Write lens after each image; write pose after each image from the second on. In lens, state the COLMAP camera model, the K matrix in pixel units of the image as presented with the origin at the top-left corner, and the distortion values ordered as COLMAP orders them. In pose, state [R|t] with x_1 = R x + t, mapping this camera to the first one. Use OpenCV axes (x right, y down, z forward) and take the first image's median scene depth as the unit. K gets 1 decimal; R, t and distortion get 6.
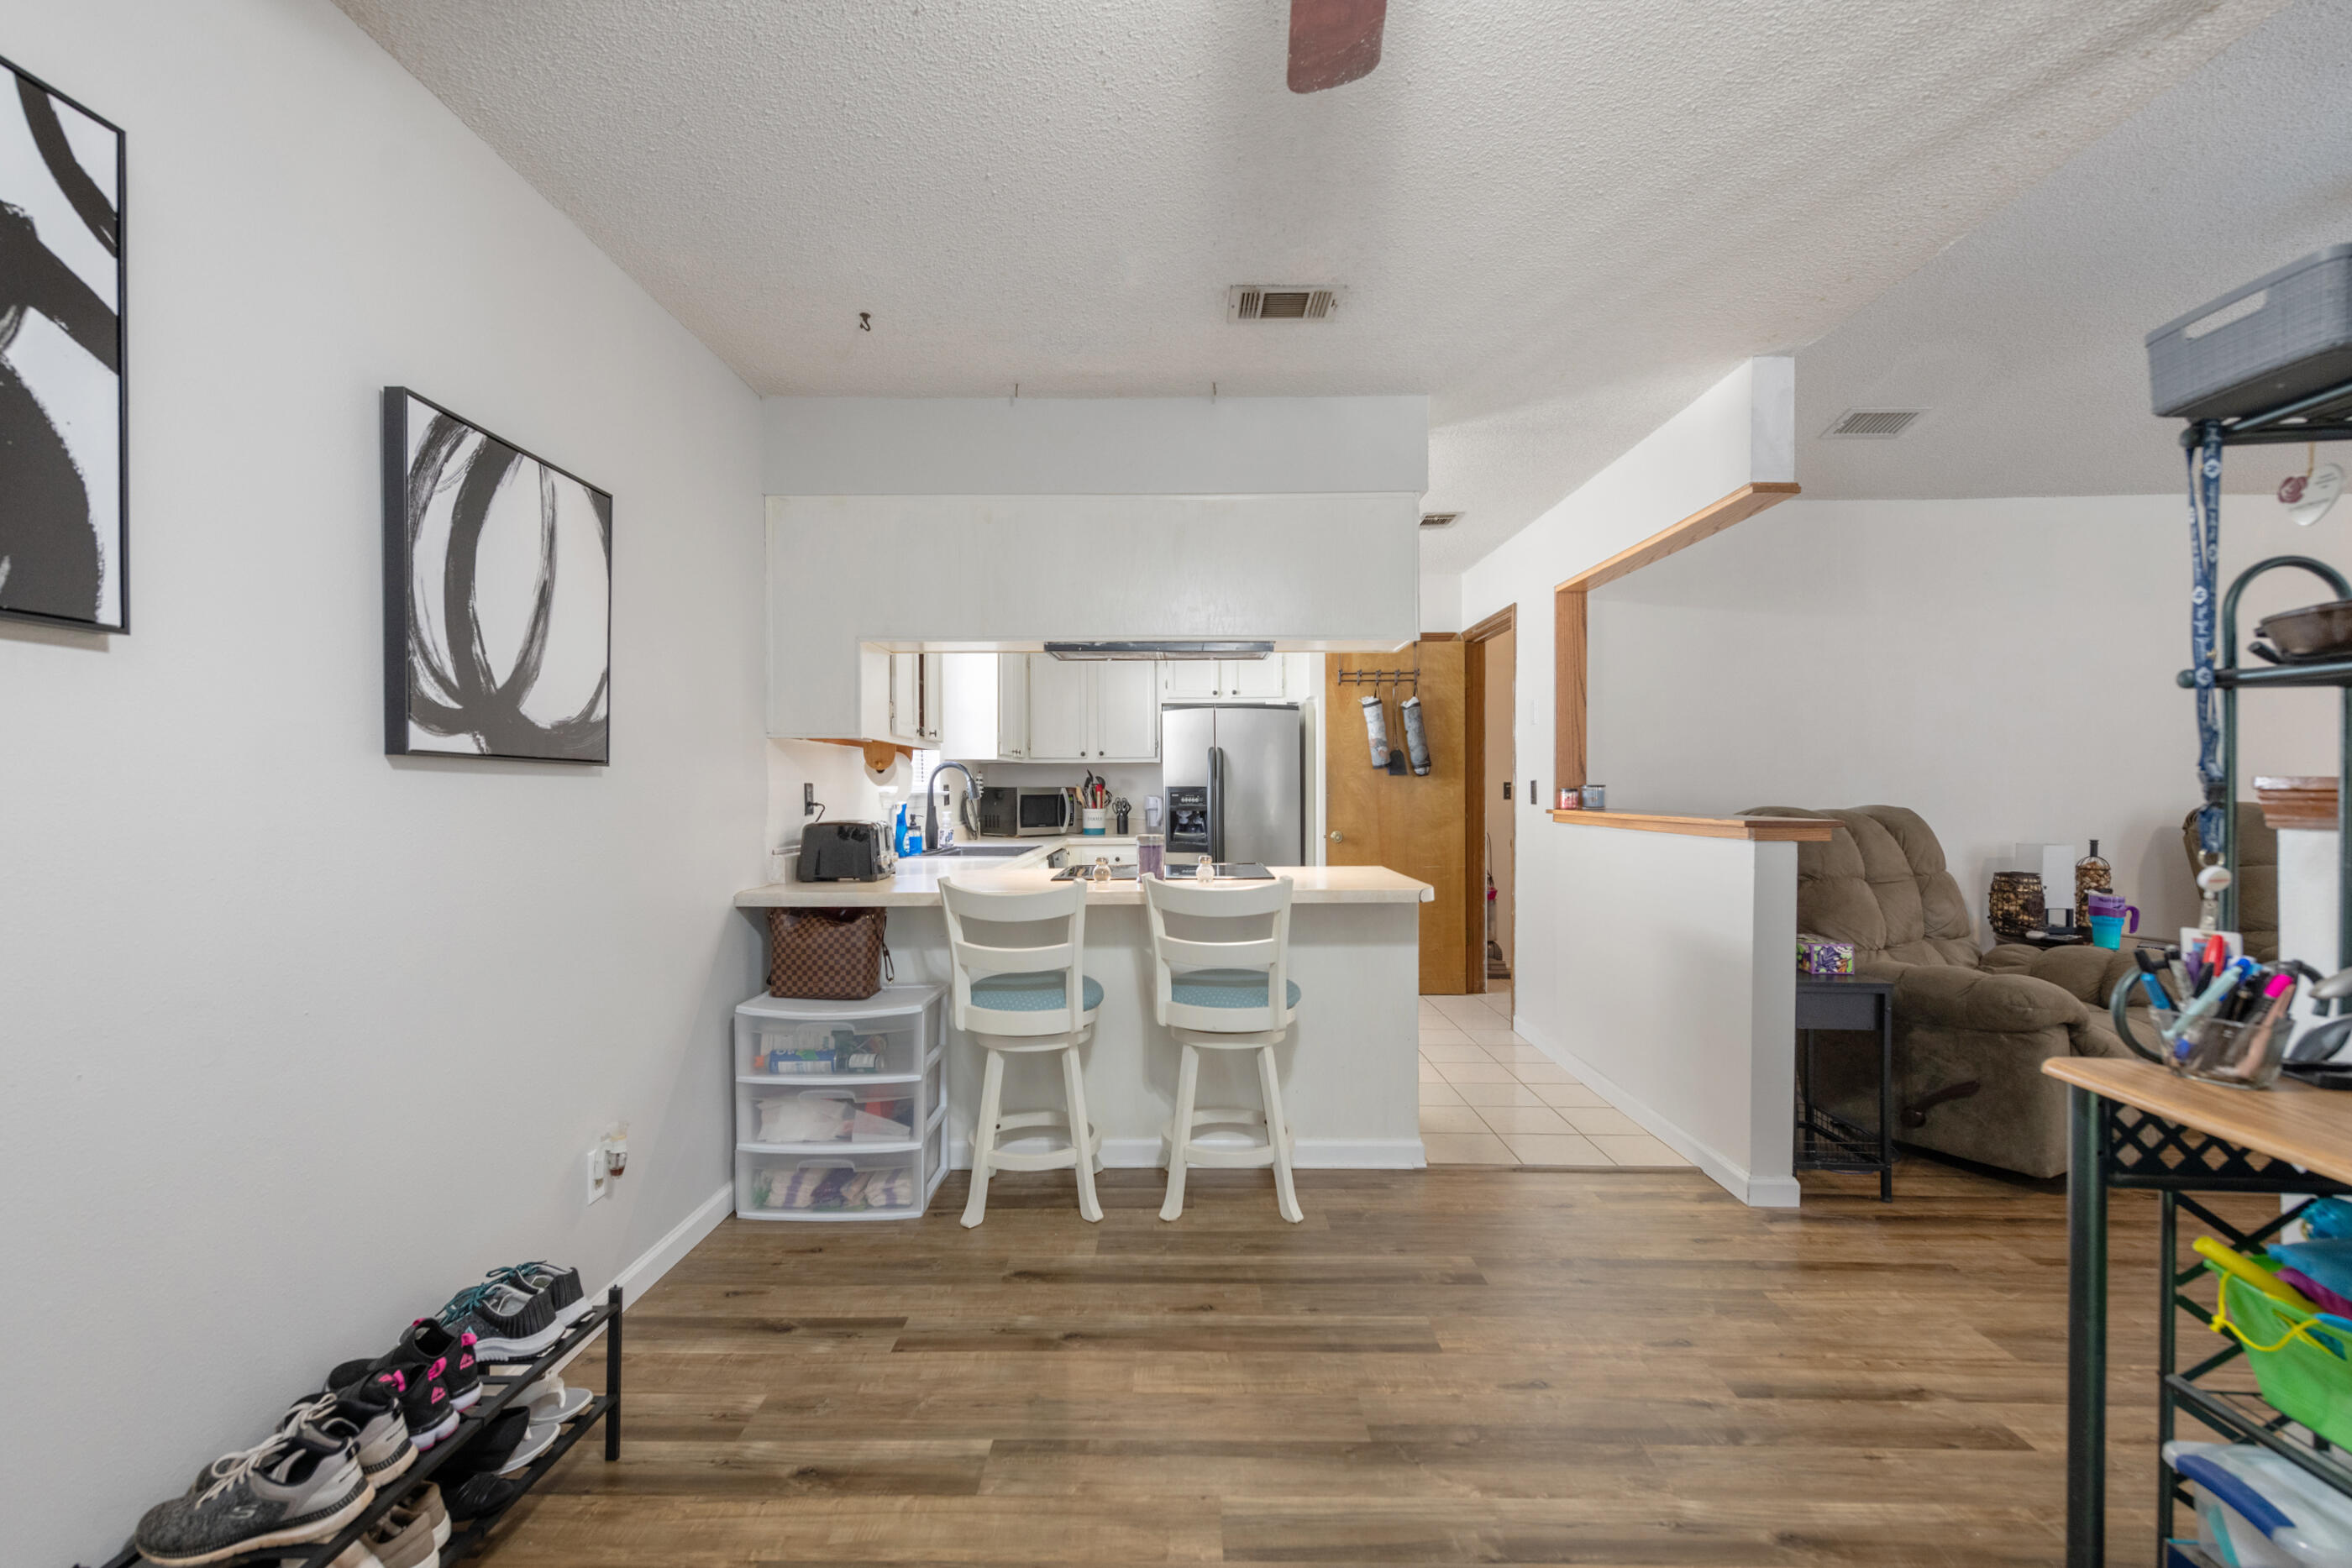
lens RADIAL K [[961.8, 0, 1242.8], [0, 961.8, 846.2], [0, 0, 1]] dist [0.016801, 0.000283]
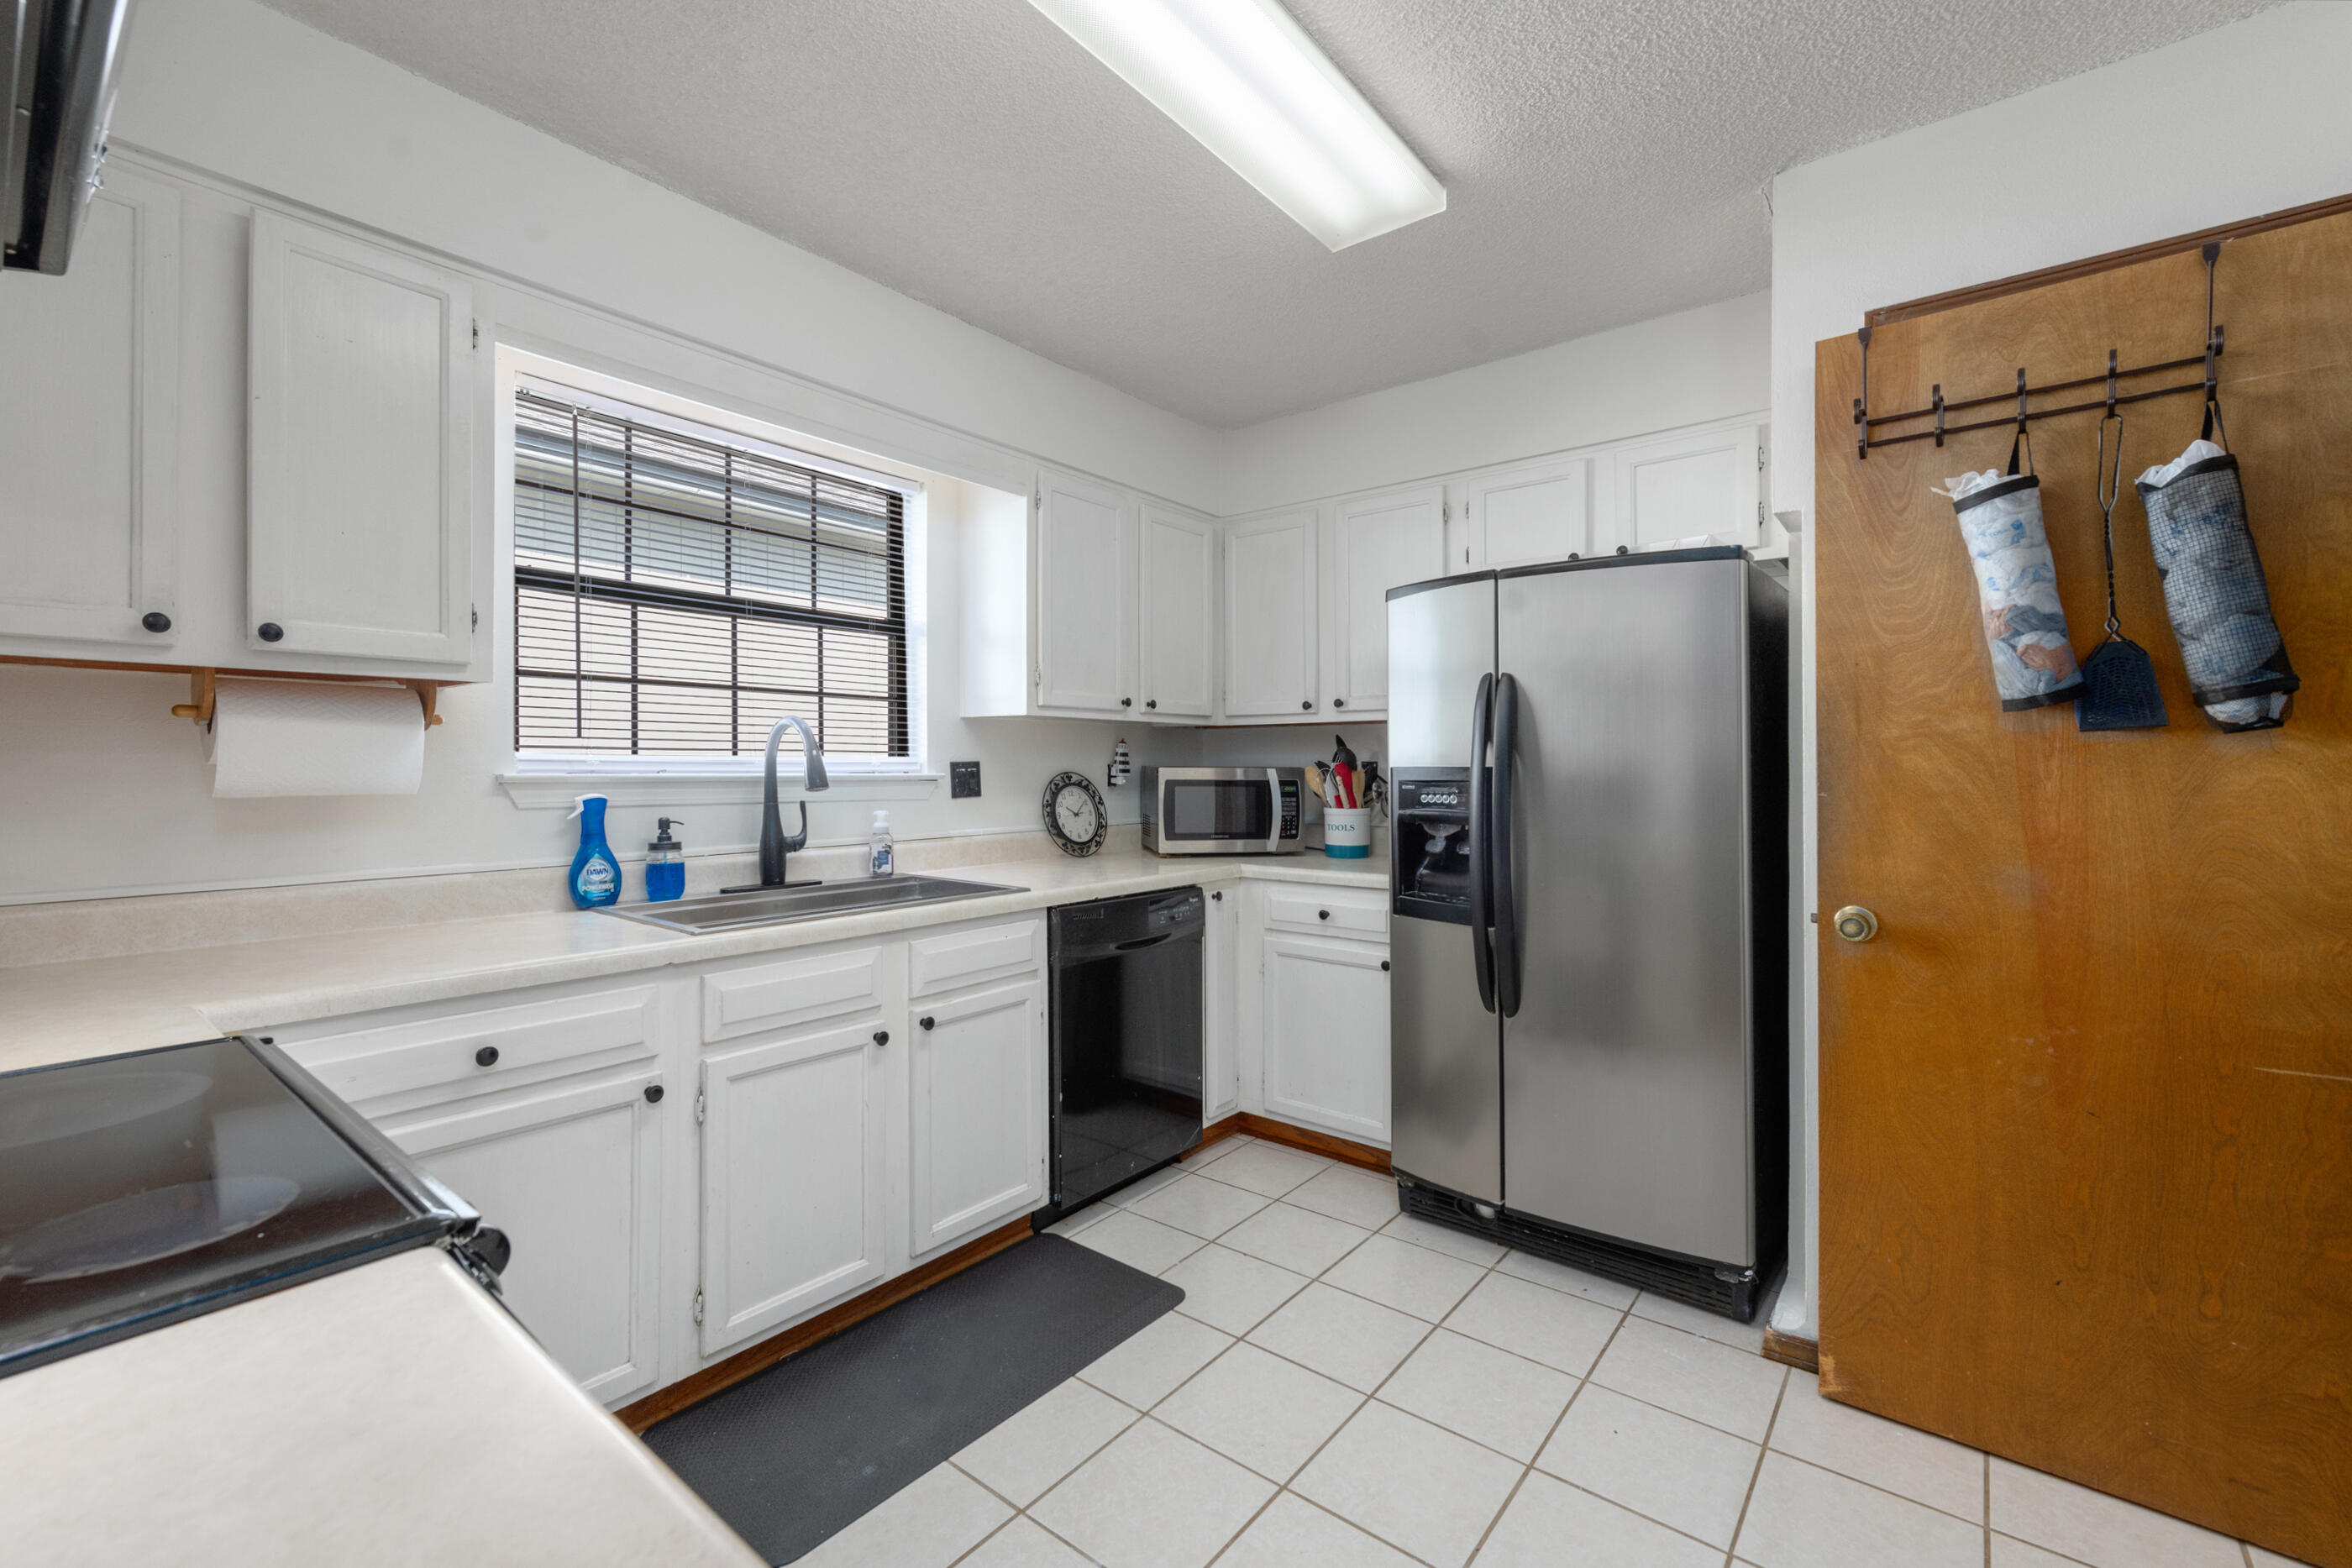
lens RADIAL K [[936.8, 0, 1174.4], [0, 936.8, 764.9], [0, 0, 1]] dist [0.006860, -0.001971]
pose [[0.743039, 0.001724, -0.669246, 0.139626], [-0.044966, 0.997866, -0.047353, -0.038155], [0.667736, 0.065278, 0.741530, 0.611064]]
